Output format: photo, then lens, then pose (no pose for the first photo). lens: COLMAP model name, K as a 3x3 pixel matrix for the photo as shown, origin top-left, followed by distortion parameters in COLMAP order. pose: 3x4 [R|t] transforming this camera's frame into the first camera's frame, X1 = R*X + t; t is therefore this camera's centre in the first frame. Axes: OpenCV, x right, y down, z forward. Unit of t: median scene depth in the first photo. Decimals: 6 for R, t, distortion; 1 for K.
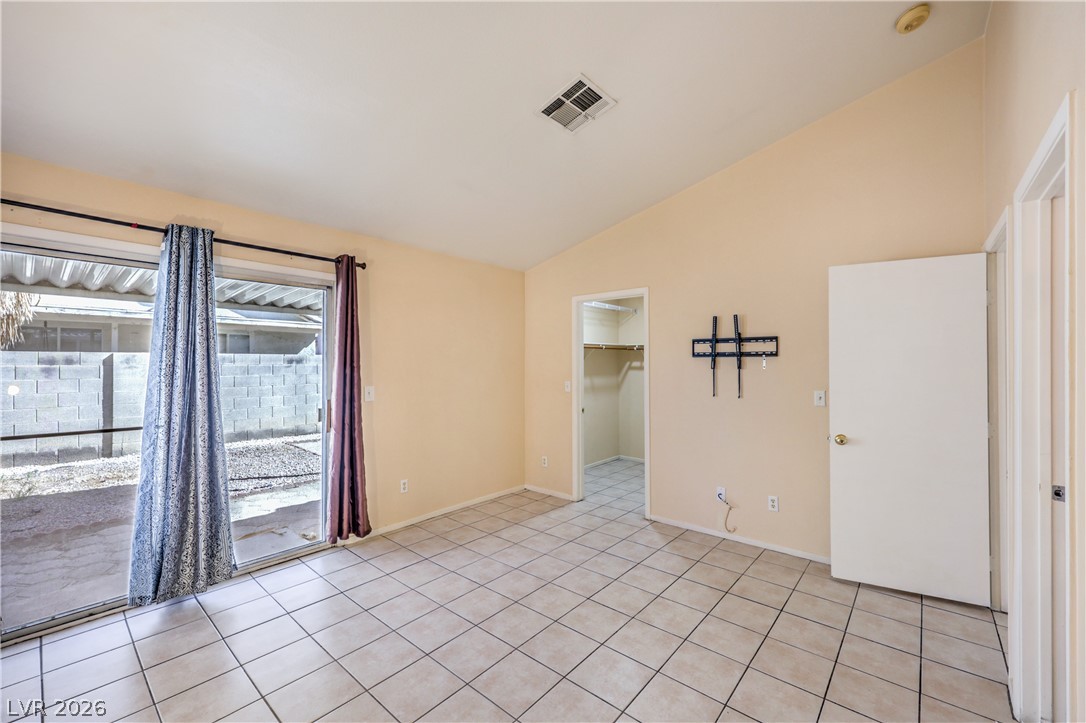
lens RADIAL K [[440.4, 0, 551.0], [0, 440.4, 361.3], [0, 0, 1]] dist [0.002807, 0.000156]
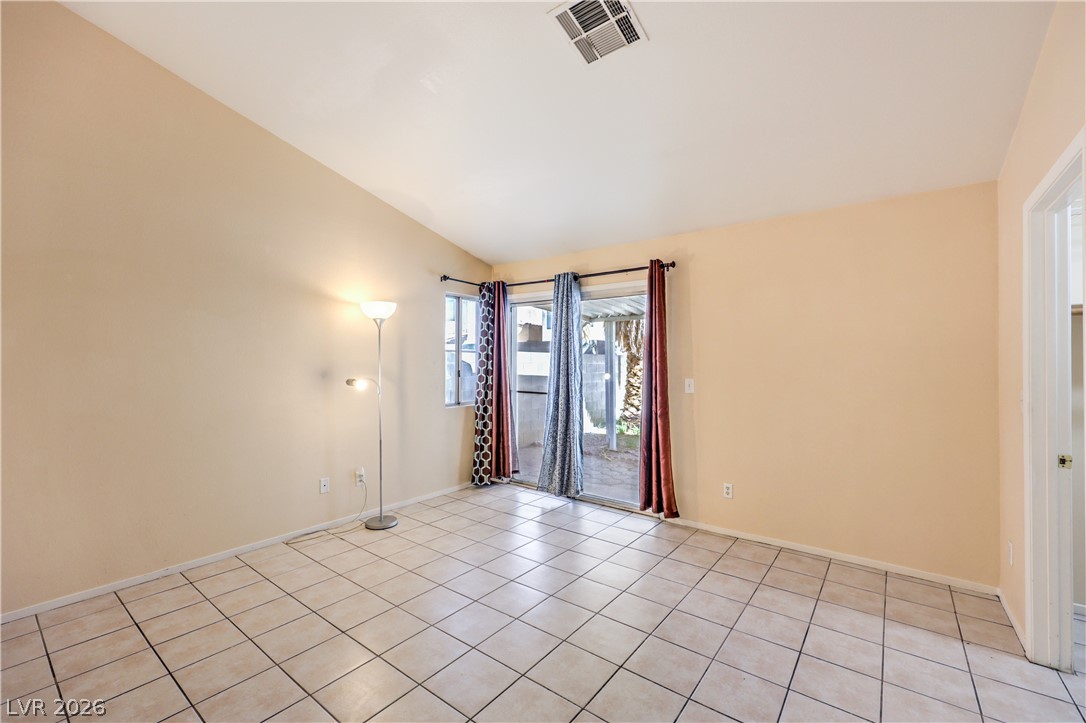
lens RADIAL K [[447.8, 0, 551.5], [0, 447.8, 365.3], [0, 0, 1]] dist [-0.000961, -0.000009]
pose [[0.060898, 0.002664, -0.998140, 0.624993], [0.000709, 0.999996, 0.002712, 0.022434], [0.998144, -0.000873, 0.060896, 0.634404]]
